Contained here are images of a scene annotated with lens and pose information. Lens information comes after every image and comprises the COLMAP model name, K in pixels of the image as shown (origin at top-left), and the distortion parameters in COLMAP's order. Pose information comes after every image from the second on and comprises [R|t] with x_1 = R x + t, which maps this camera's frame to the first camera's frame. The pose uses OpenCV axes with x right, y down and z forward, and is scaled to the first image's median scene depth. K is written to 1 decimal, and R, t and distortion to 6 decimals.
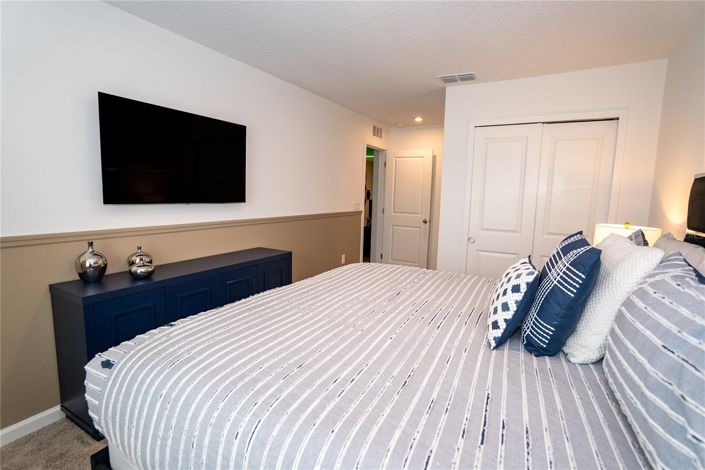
lens RADIAL K [[335.4, 0, 352.5], [0, 335.4, 235.0], [0, 0, 1]] dist [-0.000417, -0.000130]
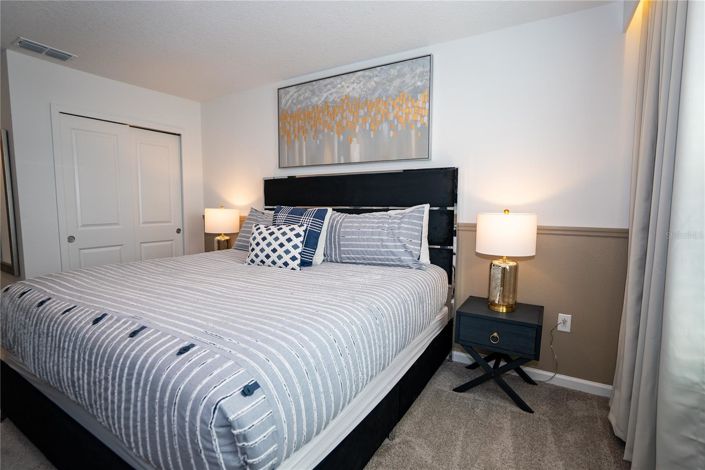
lens RADIAL K [[328.2, 0, 347.6], [0, 328.2, 234.3], [0, 0, 1]] dist [-0.064215, 0.025420]
pose [[0.103977, -0.122058, 0.987062, -0.483667], [0.094886, 0.989132, 0.112318, -0.026824], [-0.990043, 0.081980, 0.114429, 0.199203]]
